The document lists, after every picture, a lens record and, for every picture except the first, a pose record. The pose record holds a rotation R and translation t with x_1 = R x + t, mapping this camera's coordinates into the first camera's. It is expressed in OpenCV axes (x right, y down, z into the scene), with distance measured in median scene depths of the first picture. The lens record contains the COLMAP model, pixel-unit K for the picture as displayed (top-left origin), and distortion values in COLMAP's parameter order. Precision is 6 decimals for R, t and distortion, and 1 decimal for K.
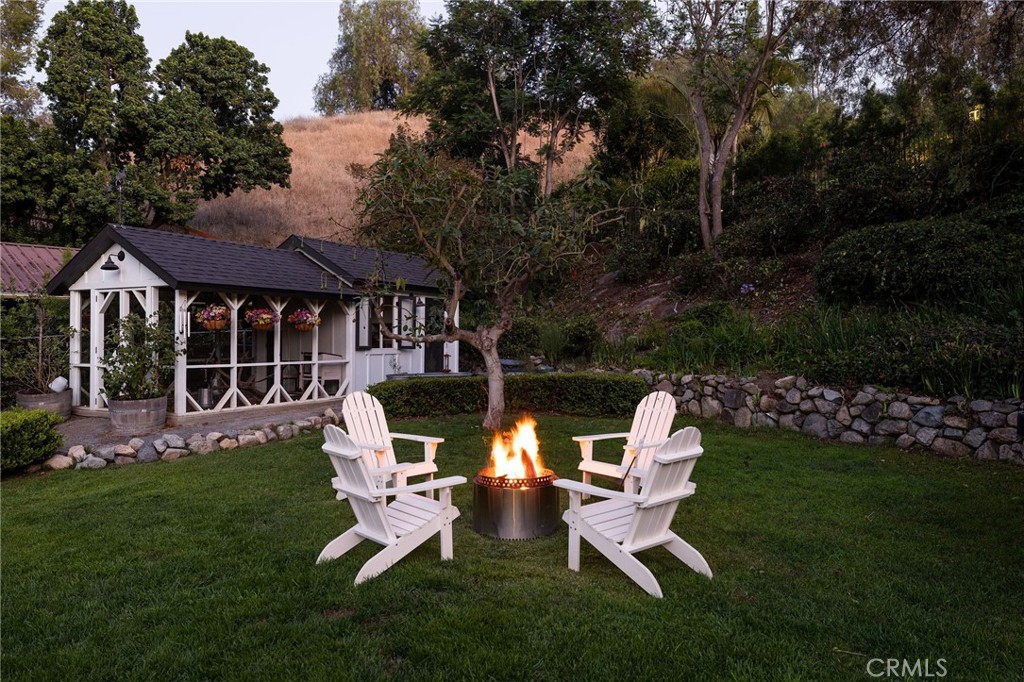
lens RADIAL K [[746.6, 0, 512.0], [0, 746.6, 341.0], [0, 0, 1]] dist [-0.009719, 0.003586]
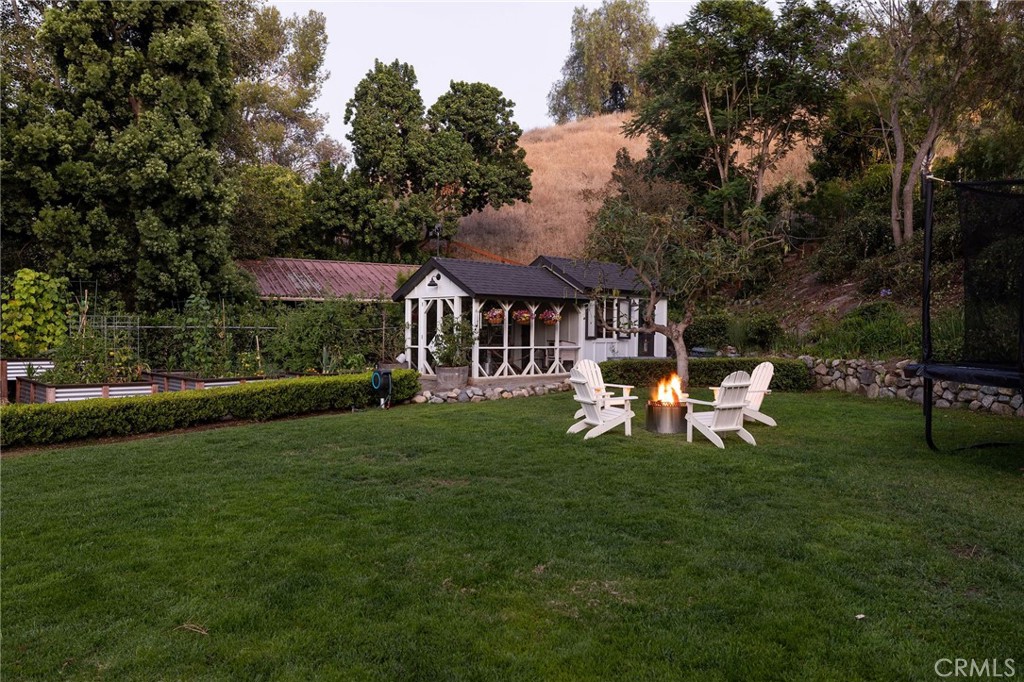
lens RADIAL K [[775.3, 0, 512.0], [0, 775.3, 341.0], [0, 0, 1]] dist [-0.001588, 0.000601]
pose [[0.955088, 0.008025, -0.296214, 0.068679], [-0.006090, 0.999954, 0.007456, 0.004777], [0.296260, -0.005317, 0.955093, -0.327954]]
